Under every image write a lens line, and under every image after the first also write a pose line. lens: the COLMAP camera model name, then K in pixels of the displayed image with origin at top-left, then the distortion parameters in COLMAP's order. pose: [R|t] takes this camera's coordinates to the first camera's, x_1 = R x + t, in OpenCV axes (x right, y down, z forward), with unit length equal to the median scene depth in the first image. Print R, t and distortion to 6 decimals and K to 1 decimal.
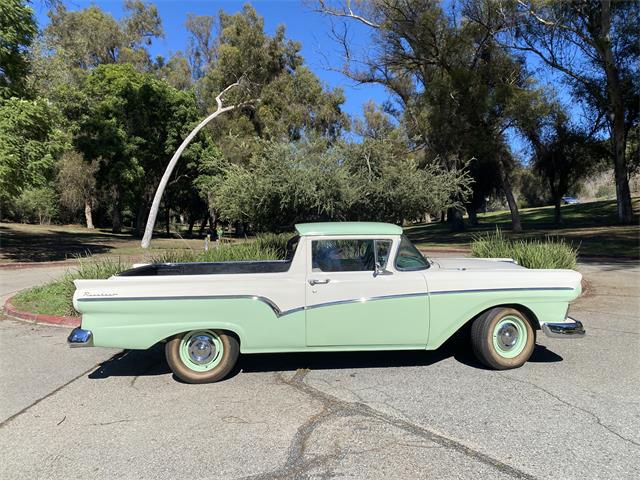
lens RADIAL K [[473.5, 0, 320.0], [0, 473.5, 240.0], [0, 0, 1]] dist [0.024710, -0.001928]
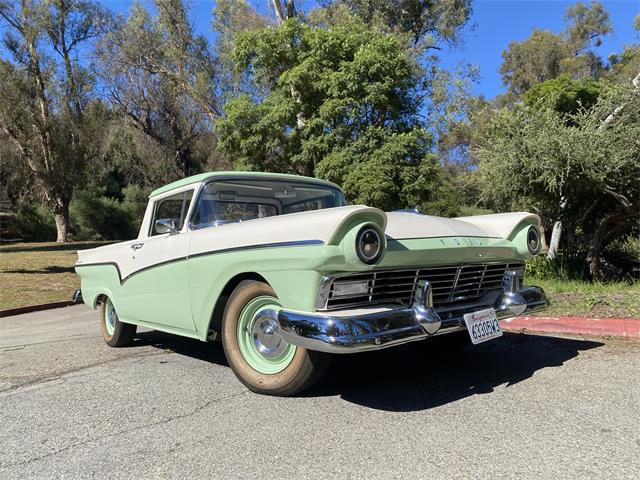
lens RADIAL K [[473.5, 0, 320.0], [0, 473.5, 240.0], [0, 0, 1]] dist [0.024710, -0.001928]
pose [[0.613996, -0.047023, -0.787907, 0.160320], [0.012380, 0.998675, -0.049954, 0.022302], [0.789212, 0.020917, 0.613764, 0.129143]]
